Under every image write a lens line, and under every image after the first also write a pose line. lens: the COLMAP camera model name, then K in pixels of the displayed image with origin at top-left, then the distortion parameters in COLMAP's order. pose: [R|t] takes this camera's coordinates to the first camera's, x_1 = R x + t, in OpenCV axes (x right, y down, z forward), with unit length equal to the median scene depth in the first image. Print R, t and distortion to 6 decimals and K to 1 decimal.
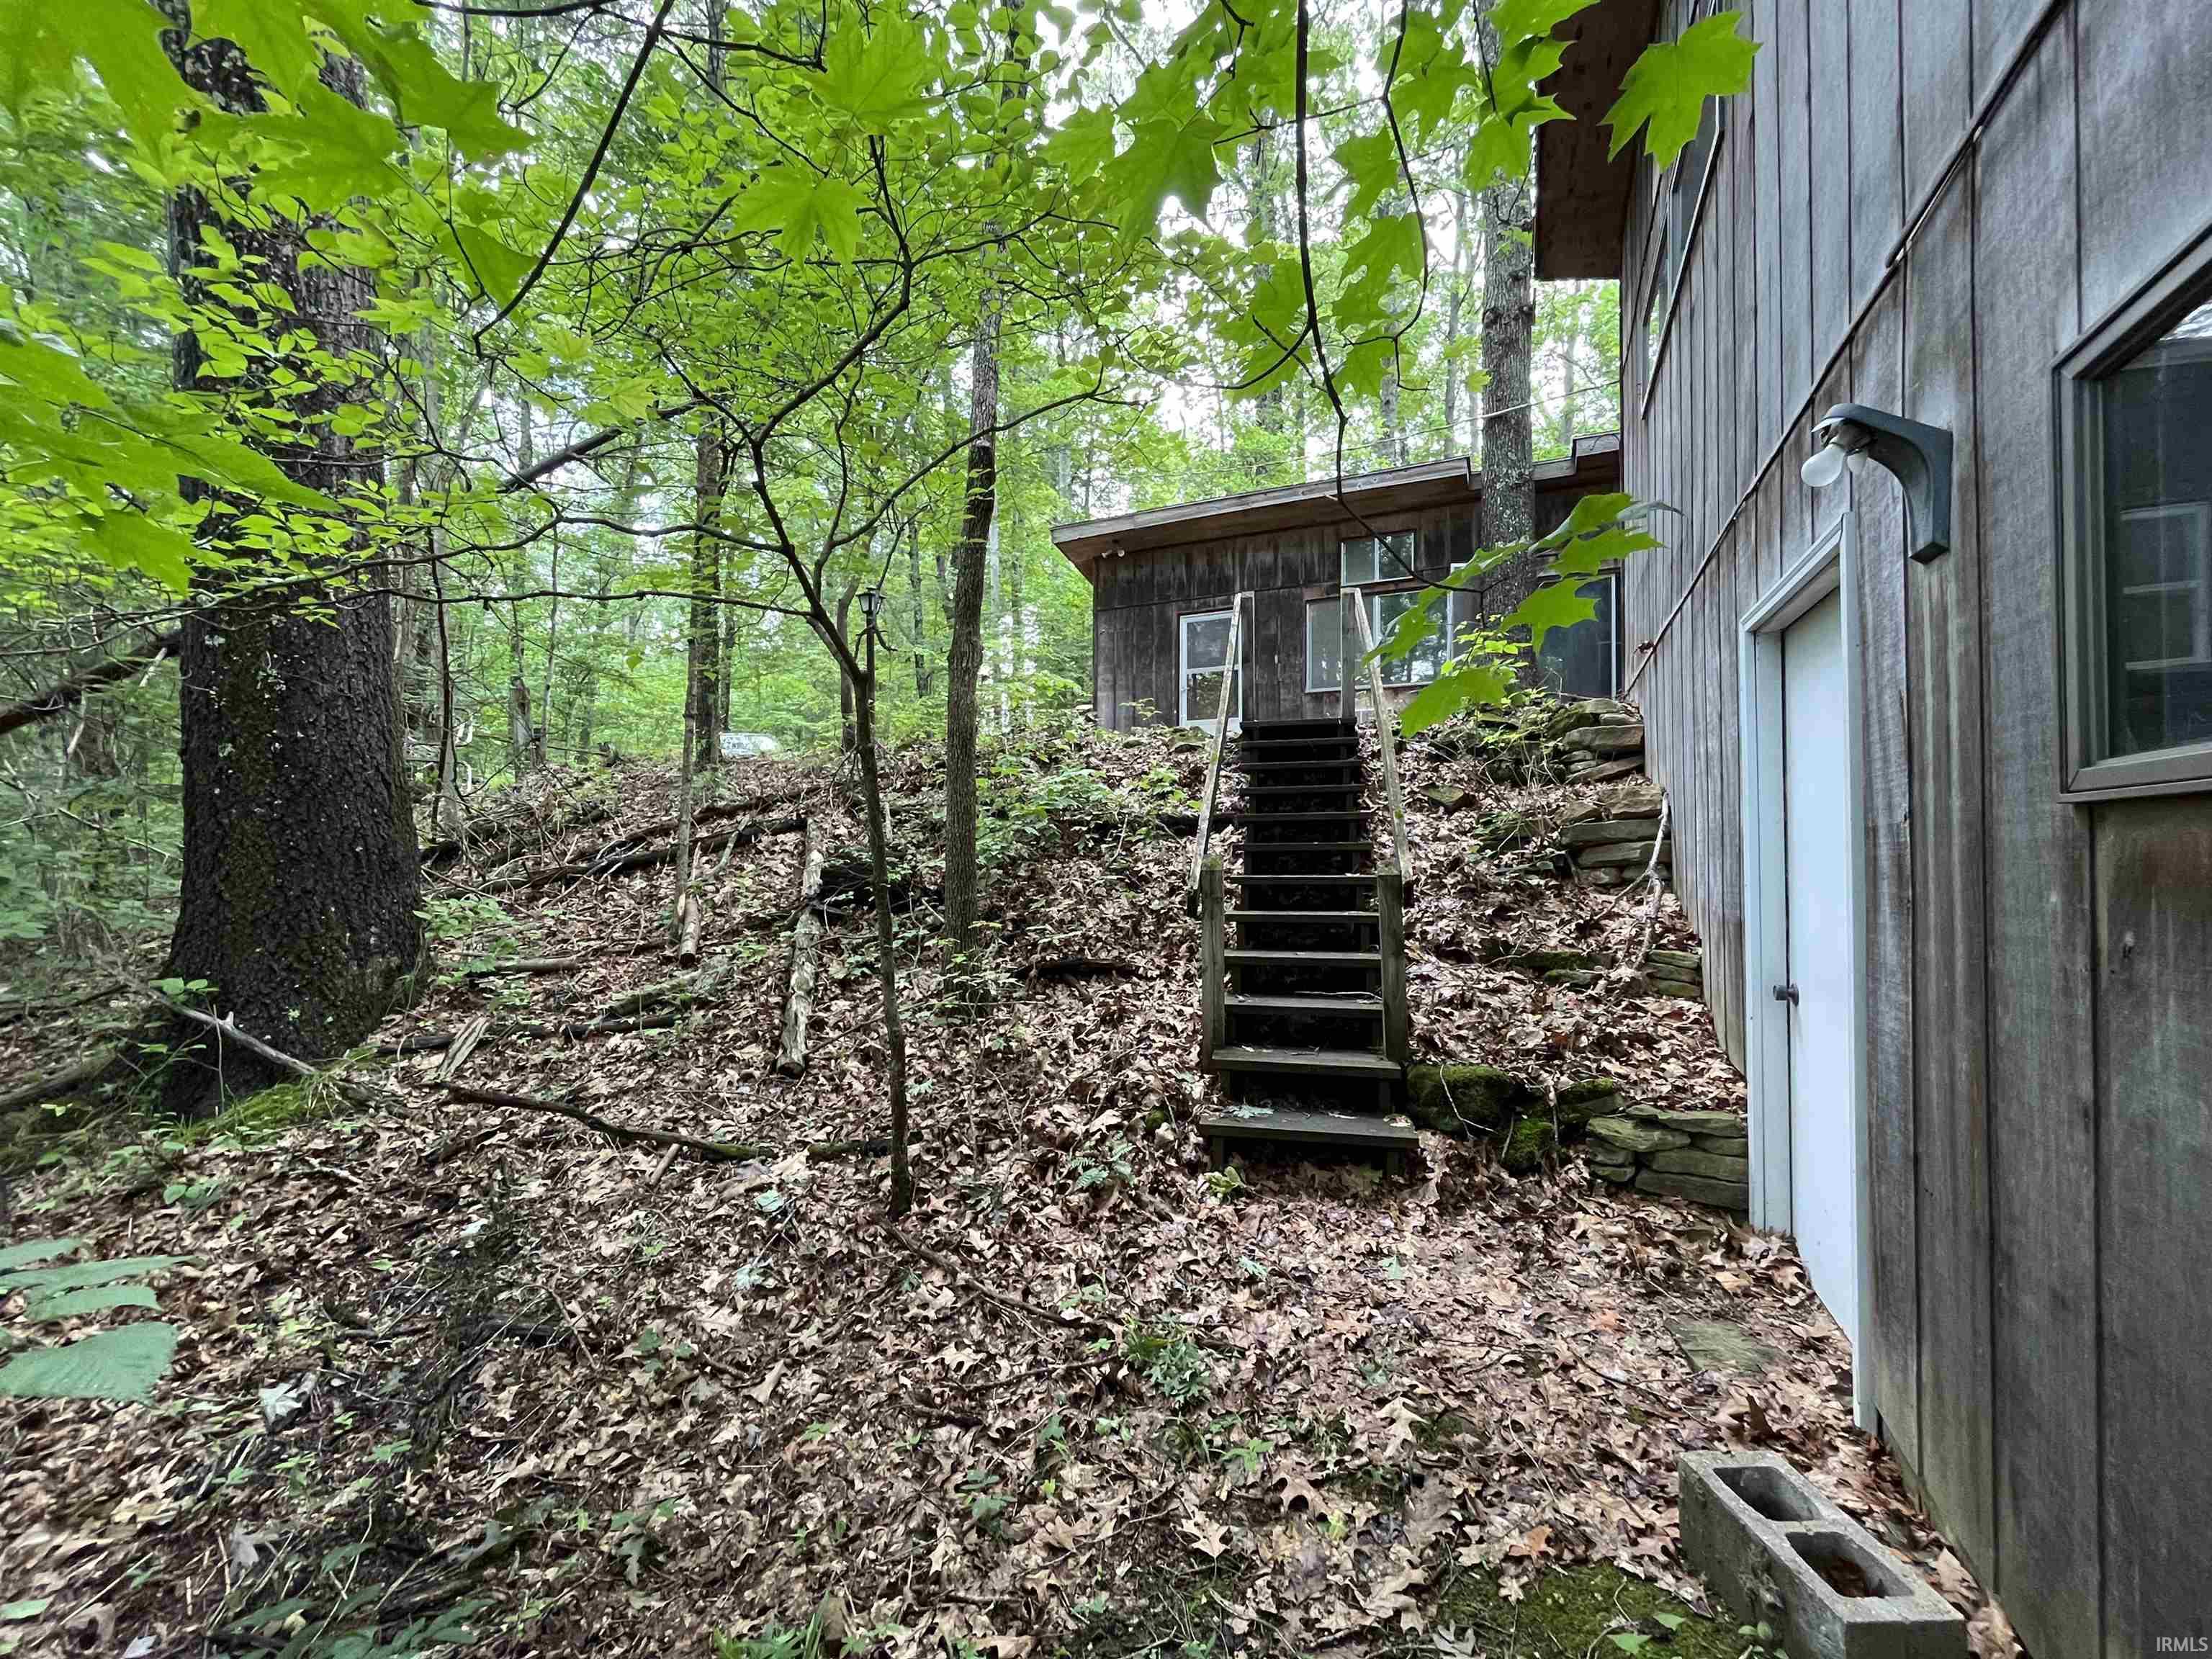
lens RADIAL K [[903.6, 0, 1111.1], [0, 903.6, 827.6], [0, 0, 1]] dist [-0.002586, -0.000563]
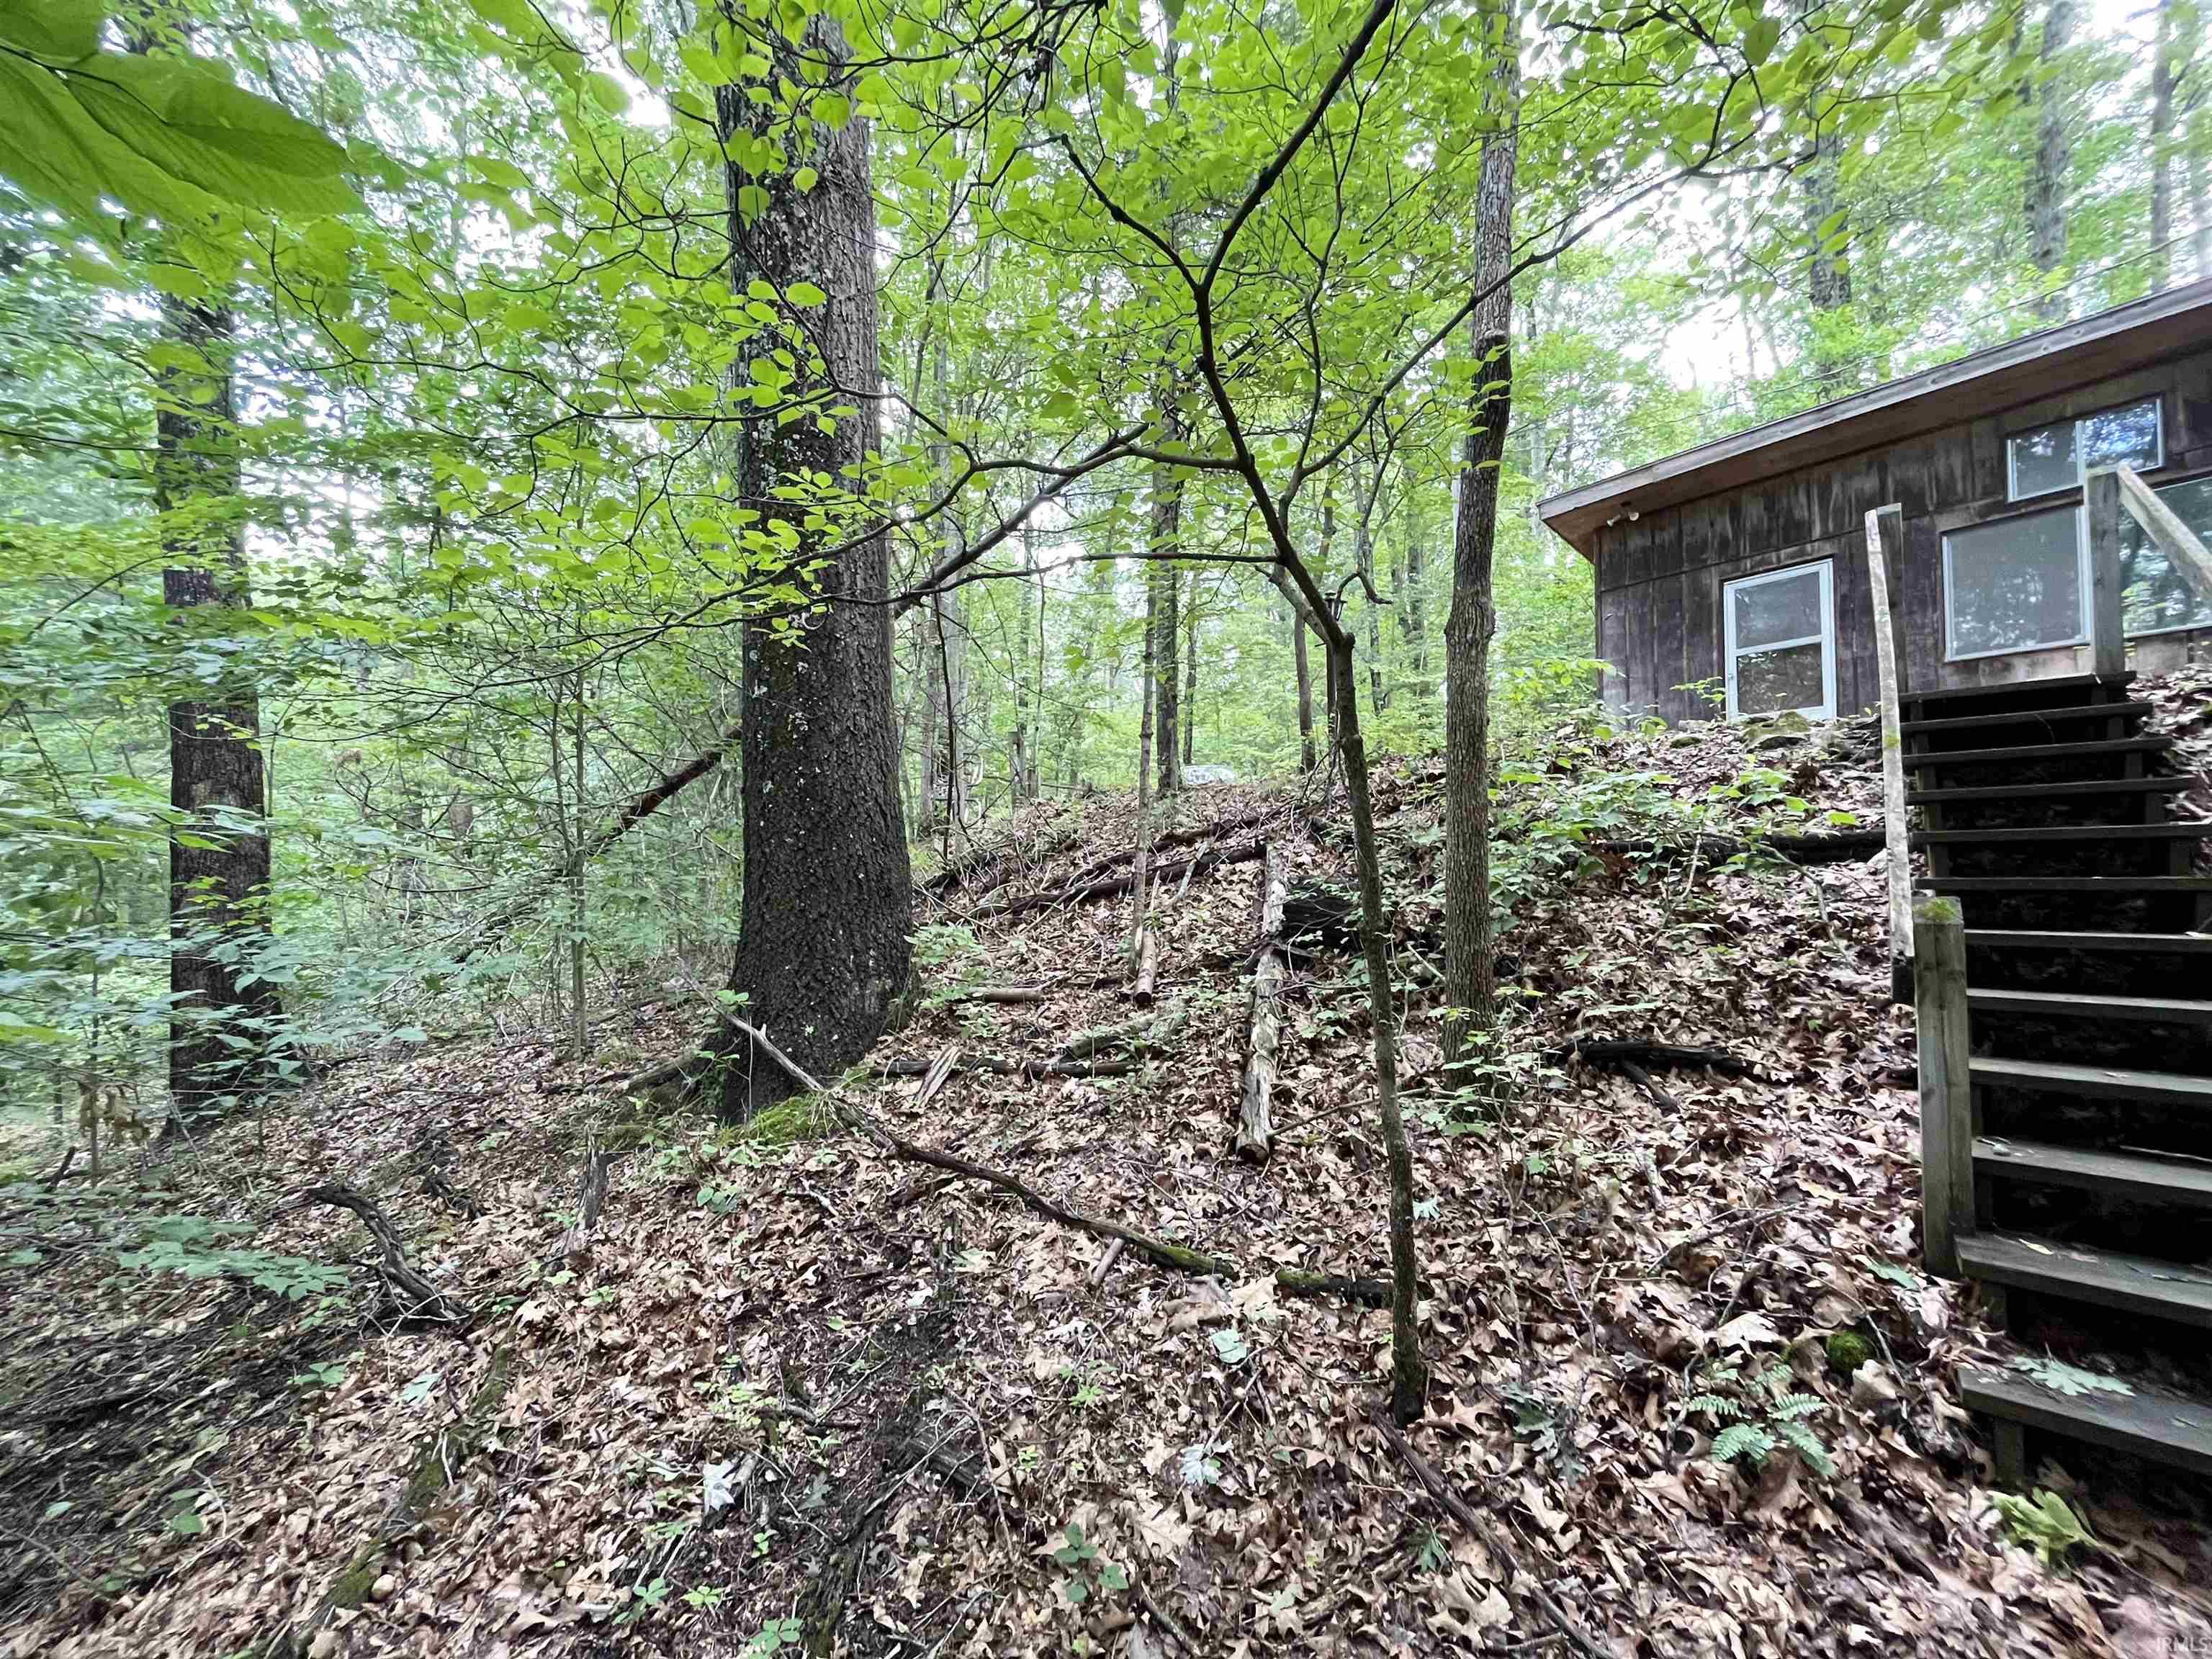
lens RADIAL K [[903.6, 0, 1111.1], [0, 903.6, 827.6], [0, 0, 1]] dist [-0.002586, -0.000563]
pose [[0.881756, -0.017528, -0.471380, -0.088434], [0.002426, 0.999465, -0.032627, 0.002748], [0.471700, 0.027626, 0.881326, 0.241641]]
